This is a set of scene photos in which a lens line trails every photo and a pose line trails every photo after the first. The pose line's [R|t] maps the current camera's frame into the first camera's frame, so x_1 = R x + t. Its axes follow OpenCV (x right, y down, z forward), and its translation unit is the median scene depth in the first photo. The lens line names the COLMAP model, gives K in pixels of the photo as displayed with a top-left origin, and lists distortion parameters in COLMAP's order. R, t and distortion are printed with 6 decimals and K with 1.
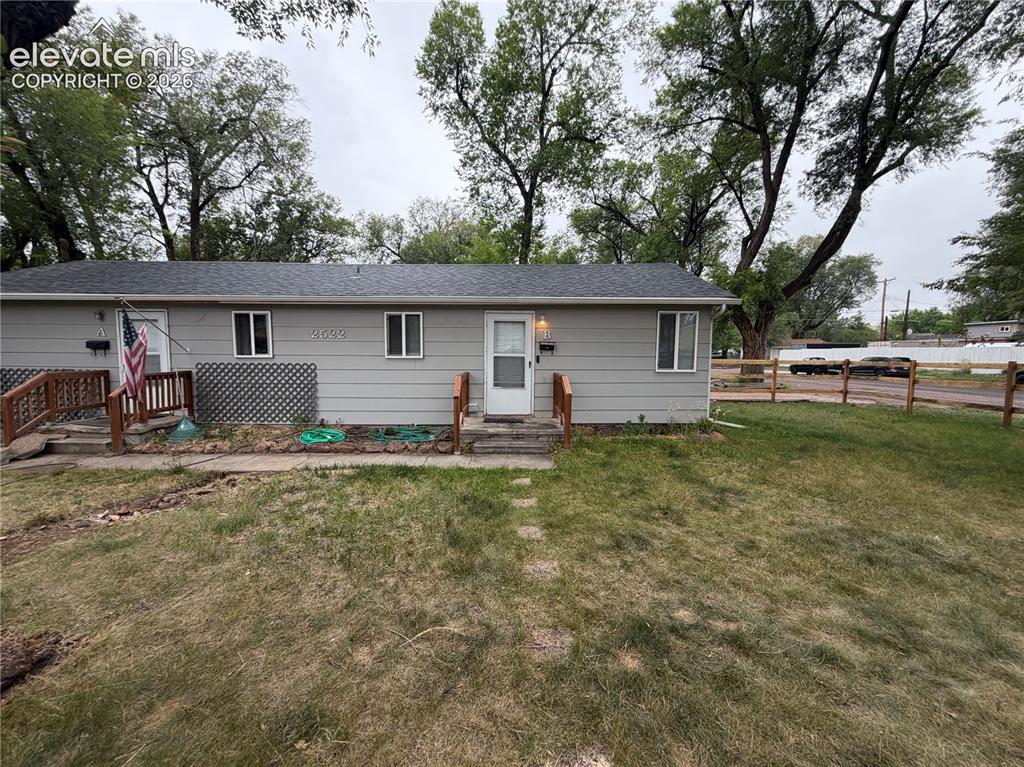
lens RADIAL K [[408.3, 0, 509.4], [0, 408.3, 382.9], [0, 0, 1]] dist [-0.002028, 0.000716]
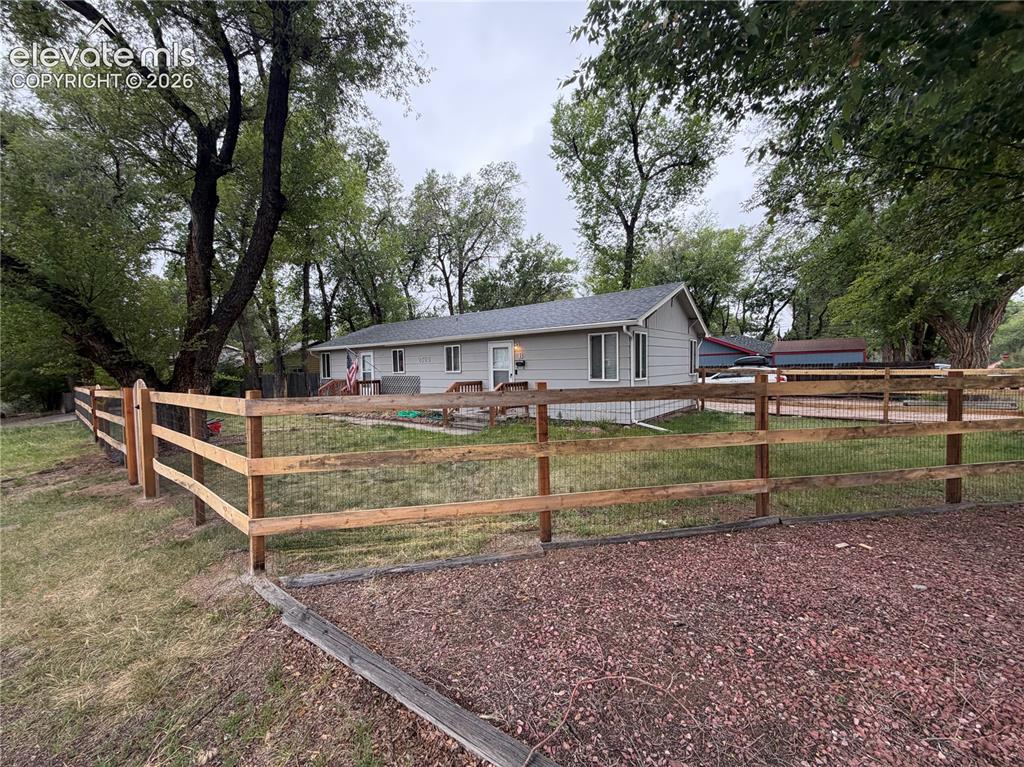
lens RADIAL K [[408.3, 0, 512.4], [0, 408.3, 382.8], [0, 0, 1]] dist [-0.002028, 0.000716]
pose [[0.774909, 0.004725, -0.632055, 0.980273], [-0.027324, 0.999288, -0.026030, 0.018837], [0.631482, 0.037441, 0.774486, -0.143777]]
